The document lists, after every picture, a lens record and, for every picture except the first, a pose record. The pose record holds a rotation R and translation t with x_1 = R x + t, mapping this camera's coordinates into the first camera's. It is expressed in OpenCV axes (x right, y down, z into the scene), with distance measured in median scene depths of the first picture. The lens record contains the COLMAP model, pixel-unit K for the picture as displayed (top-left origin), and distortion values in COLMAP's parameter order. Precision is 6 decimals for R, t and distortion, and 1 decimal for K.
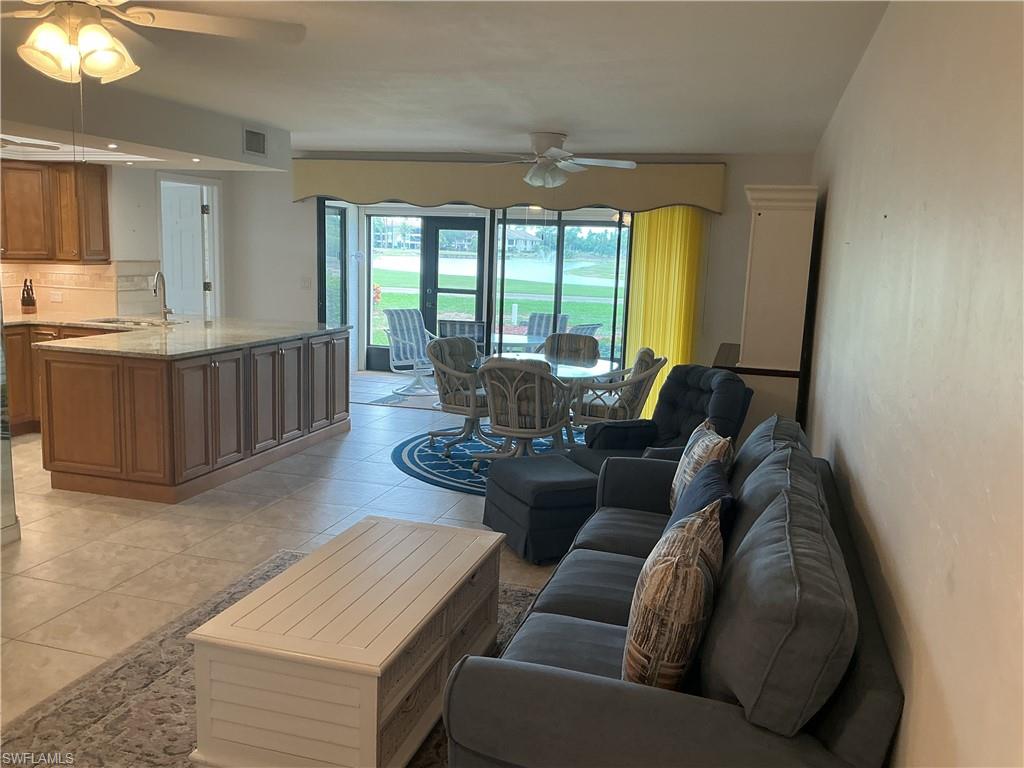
lens RADIAL K [[855.4, 0, 512.0], [0, 855.4, 384.0], [0, 0, 1]] dist [0.108703, -0.192998]
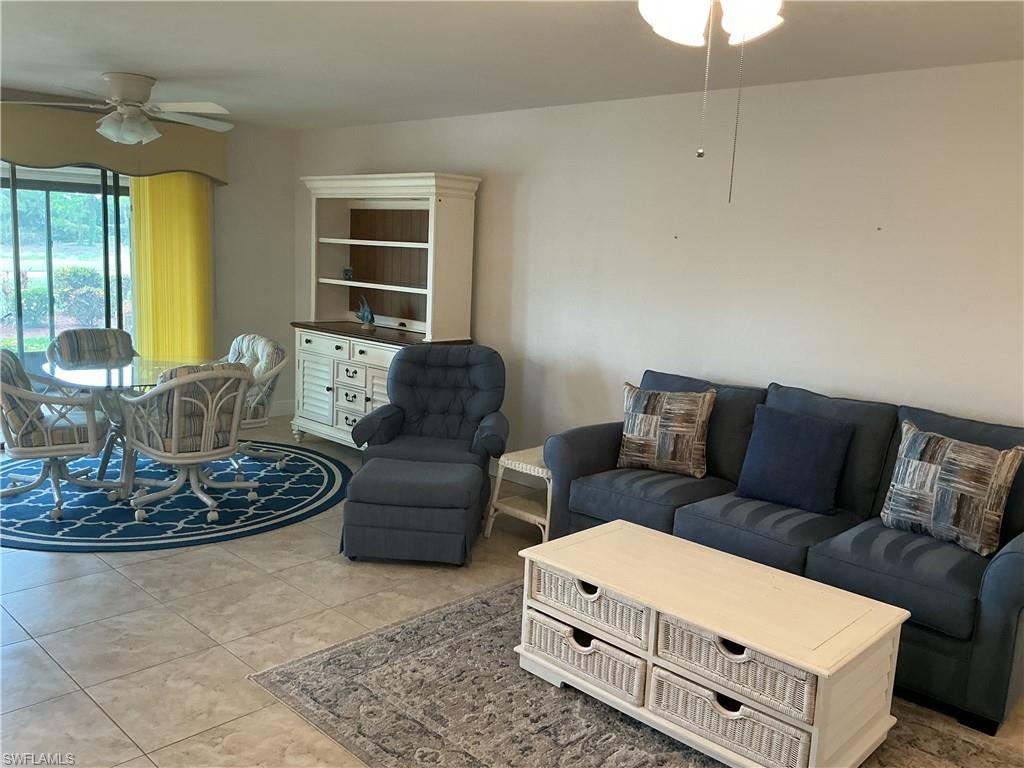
lens RADIAL K [[855.4, 0, 512.0], [0, 855.4, 384.0], [0, 0, 1]] dist [0.108703, -0.192998]
pose [[0.472822, -0.161441, 0.866243, -0.527543], [0.118350, 0.985801, 0.119124, -0.069419], [-0.873174, 0.046195, 0.485214, 0.339302]]
